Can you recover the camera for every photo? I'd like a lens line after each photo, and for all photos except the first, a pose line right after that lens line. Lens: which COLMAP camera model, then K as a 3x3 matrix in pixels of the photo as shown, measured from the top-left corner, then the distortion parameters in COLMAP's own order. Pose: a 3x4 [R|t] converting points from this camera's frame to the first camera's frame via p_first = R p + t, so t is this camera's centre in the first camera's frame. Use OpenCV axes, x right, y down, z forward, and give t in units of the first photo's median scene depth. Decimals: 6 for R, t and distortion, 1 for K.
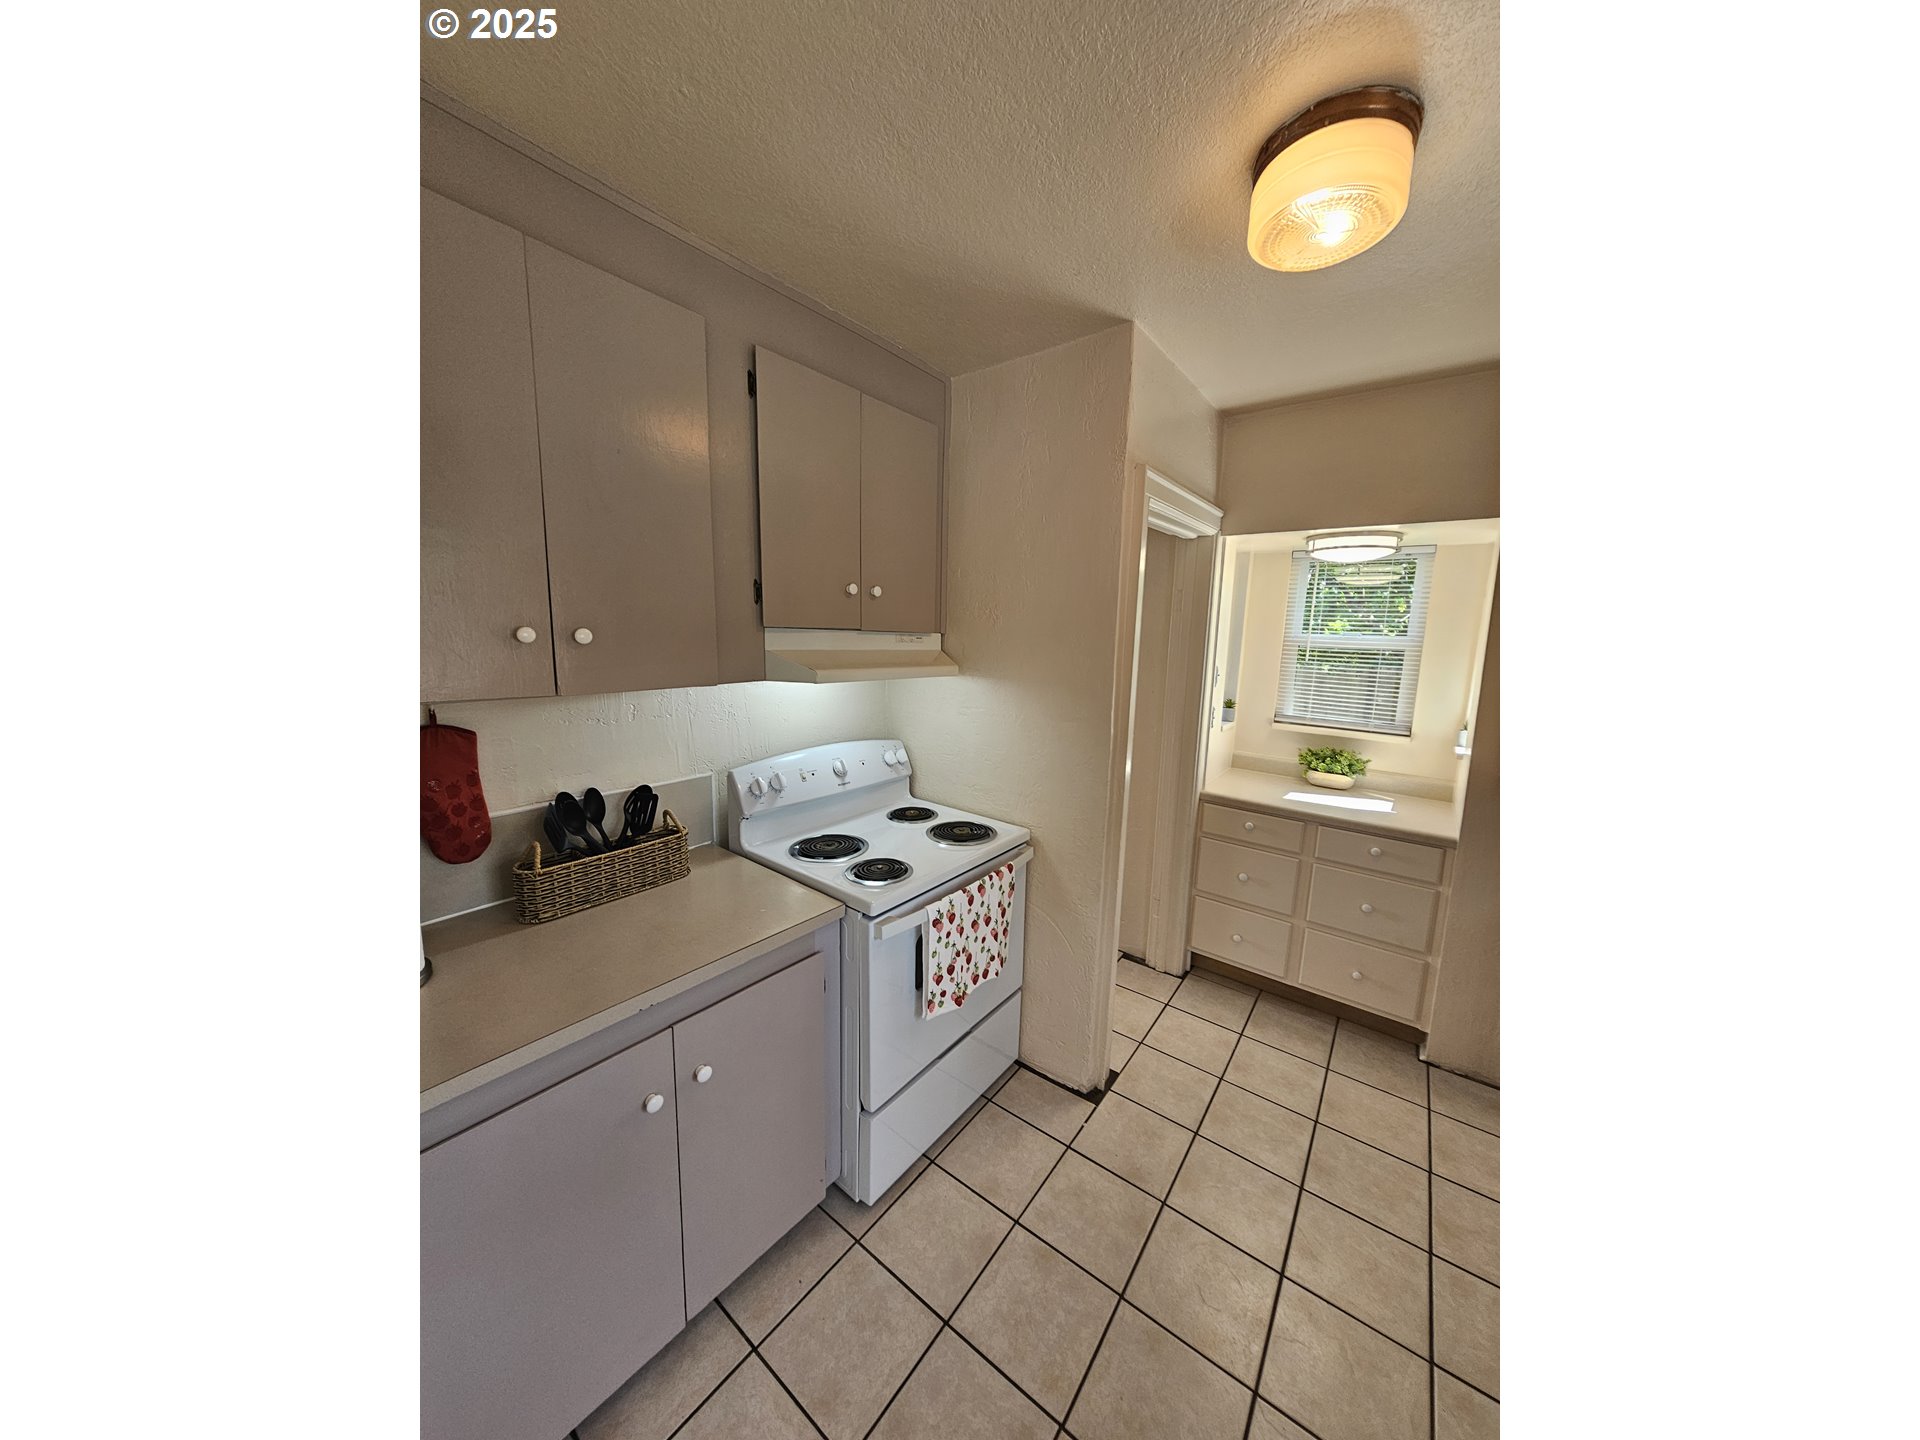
lens RADIAL K [[589.3, 0, 968.5], [0, 589.3, 718.0], [0, 0, 1]] dist [0.000381, -0.001030]
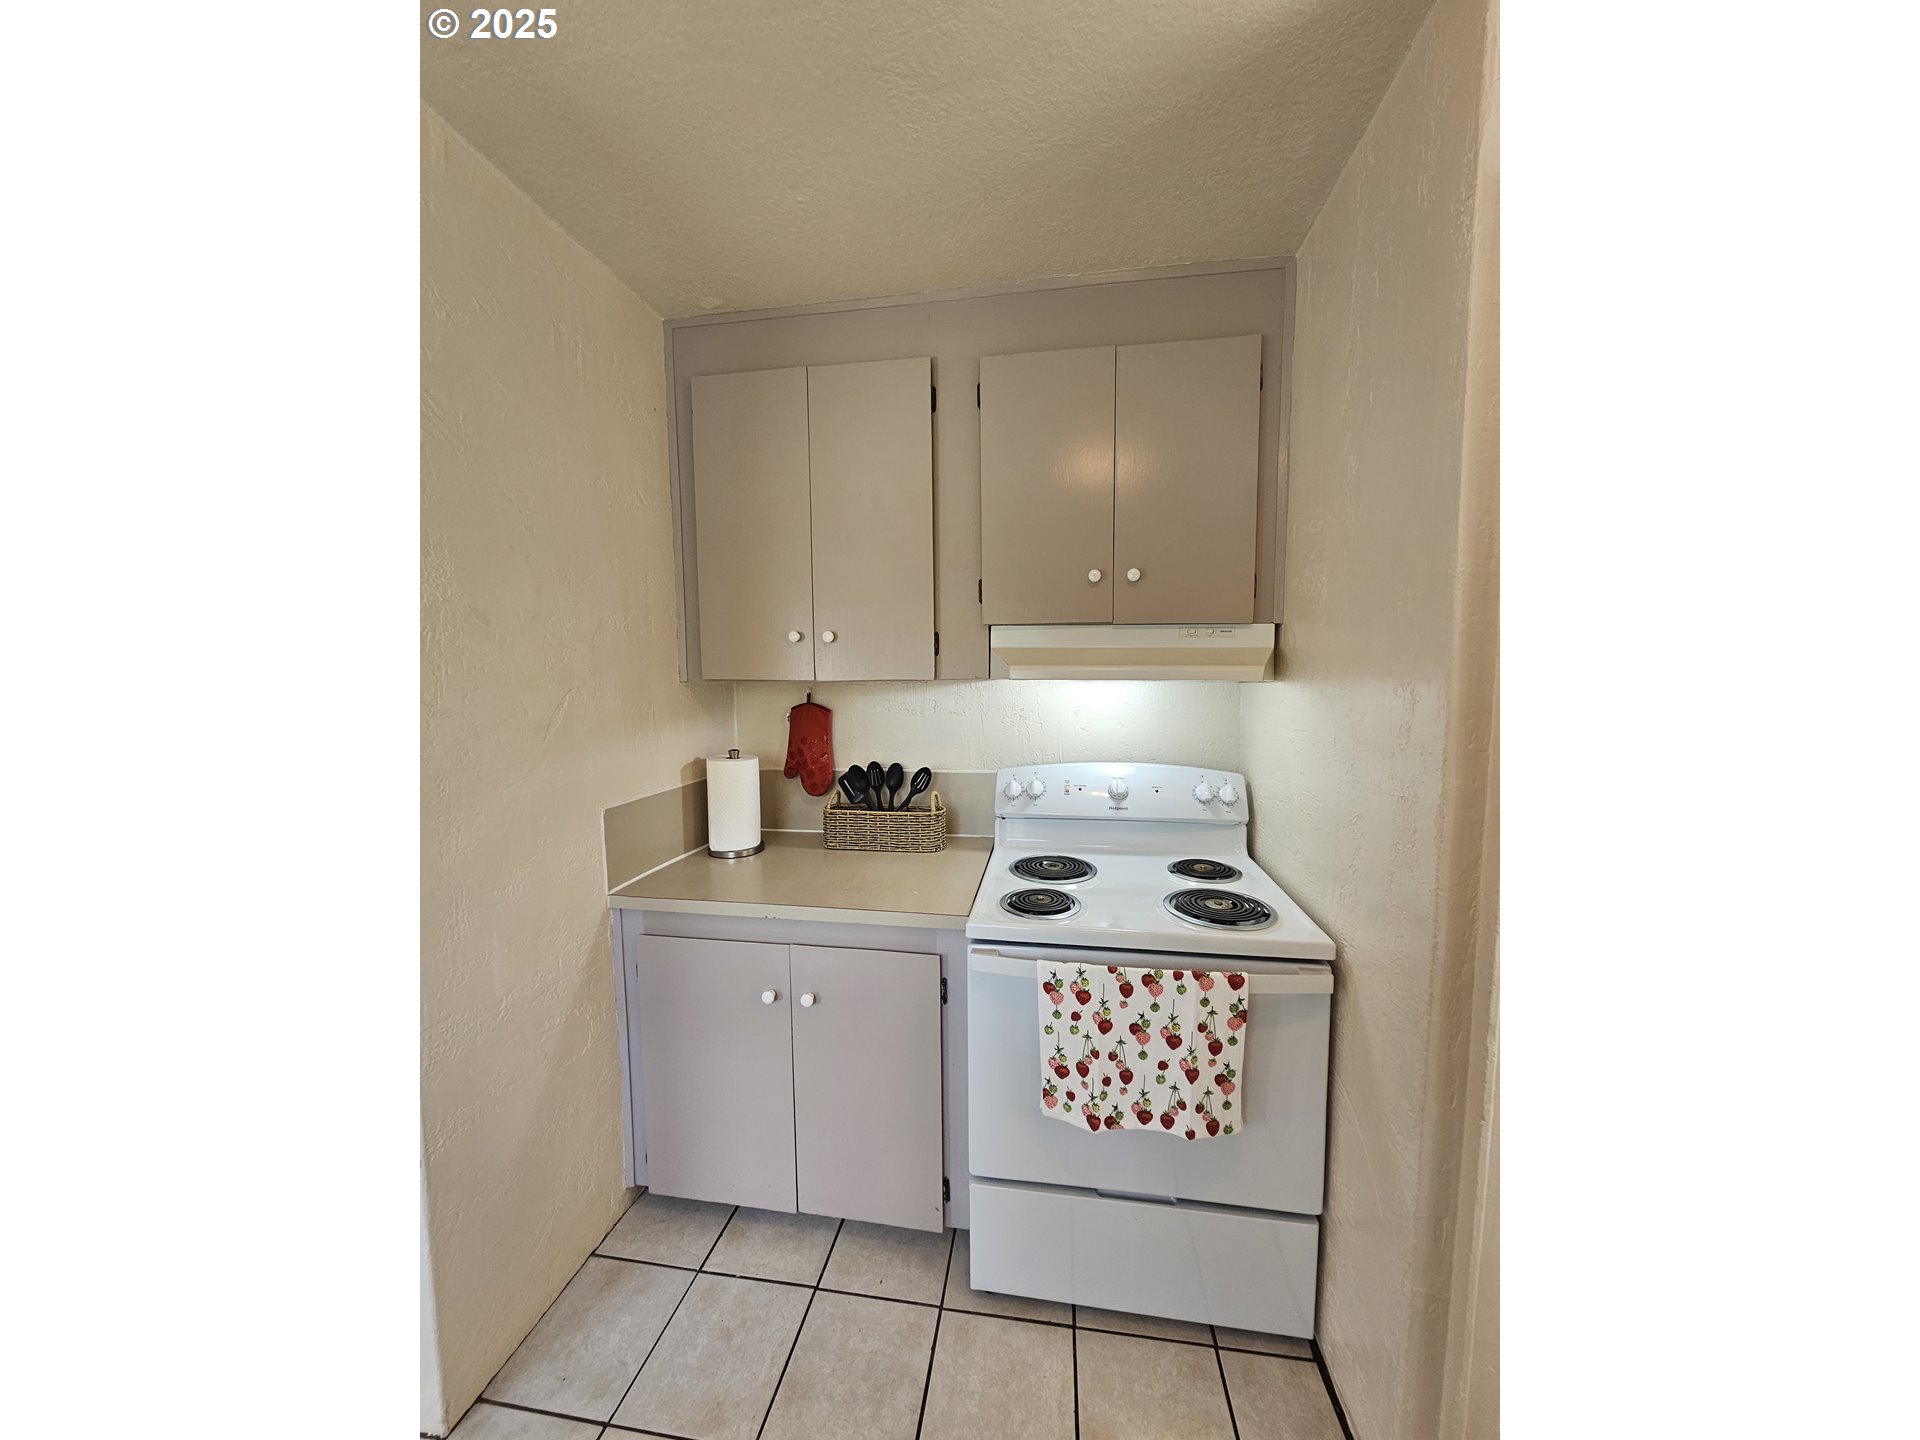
lens RADIAL K [[589.3, 0, 968.5], [0, 589.3, 718.0], [0, 0, 1]] dist [0.000381, -0.001030]
pose [[0.487347, 0.041089, -0.872241, 0.514880], [-0.108430, 0.994009, -0.013759, 0.021785], [0.866450, 0.101283, 0.488882, 0.476764]]
